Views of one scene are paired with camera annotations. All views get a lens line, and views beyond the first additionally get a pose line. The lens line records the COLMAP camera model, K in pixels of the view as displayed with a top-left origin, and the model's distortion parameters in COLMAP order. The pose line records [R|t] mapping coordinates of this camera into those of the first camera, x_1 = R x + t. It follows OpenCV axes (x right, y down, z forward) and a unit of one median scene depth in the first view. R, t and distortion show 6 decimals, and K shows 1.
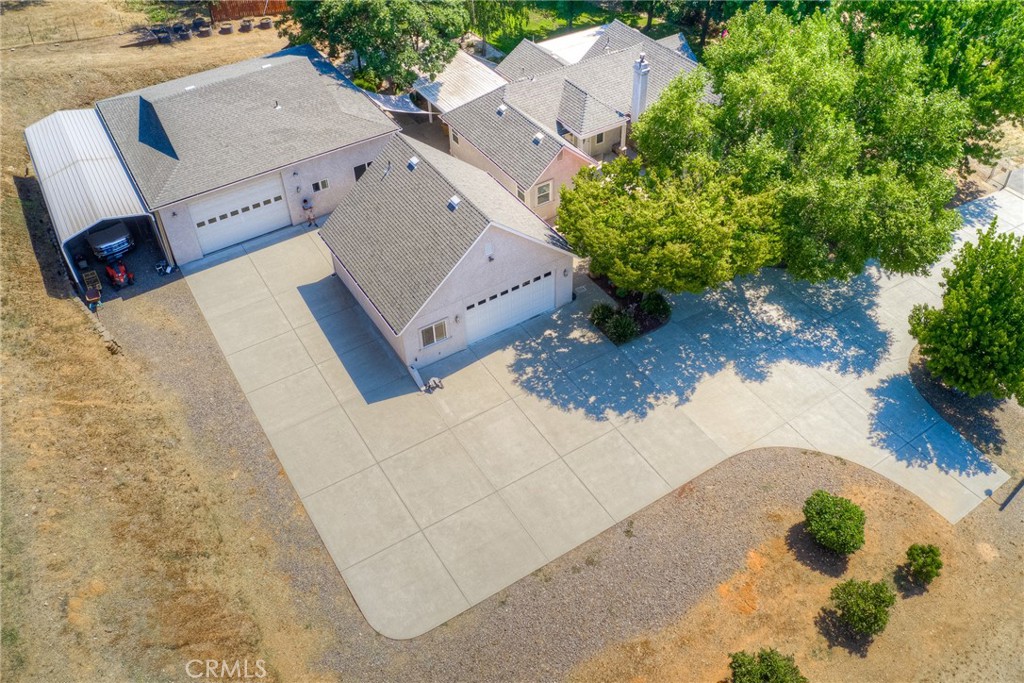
lens RADIAL K [[786.6, 0, 512.0], [0, 786.6, 341.5], [0, 0, 1]] dist [-0.083771, 0.002267]
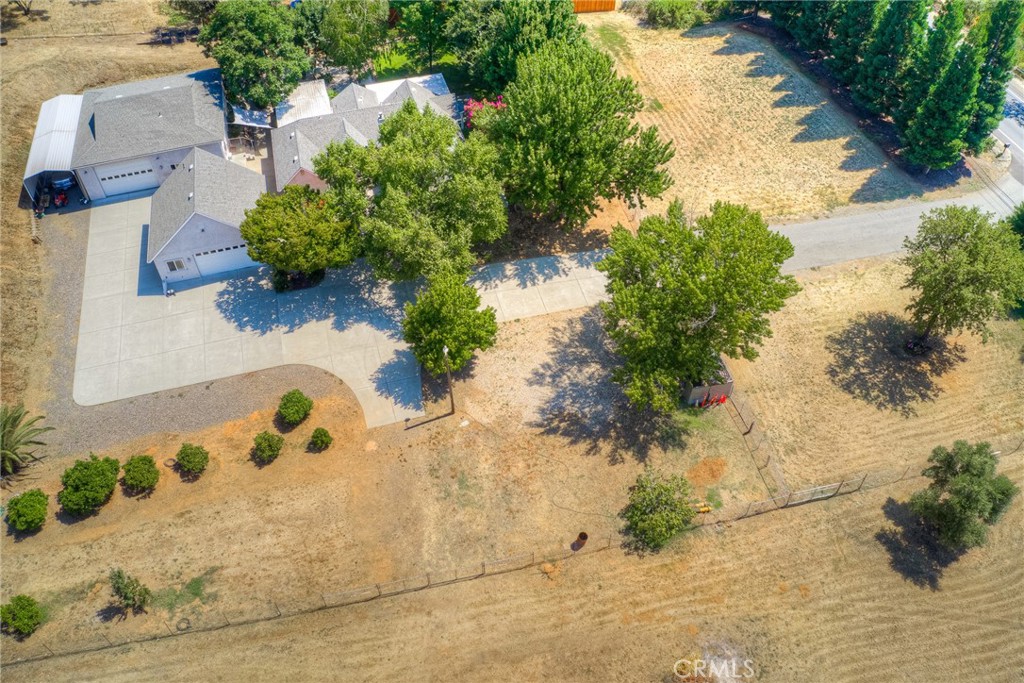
lens RADIAL K [[786.6, 0, 512.0], [0, 786.6, 341.5], [0, 0, 1]] dist [-0.083771, 0.002267]
pose [[0.955766, 0.216885, -0.198677, 0.971267], [-0.202265, 0.975057, 0.091391, -0.149208], [0.213543, -0.047163, 0.975795, -0.545135]]
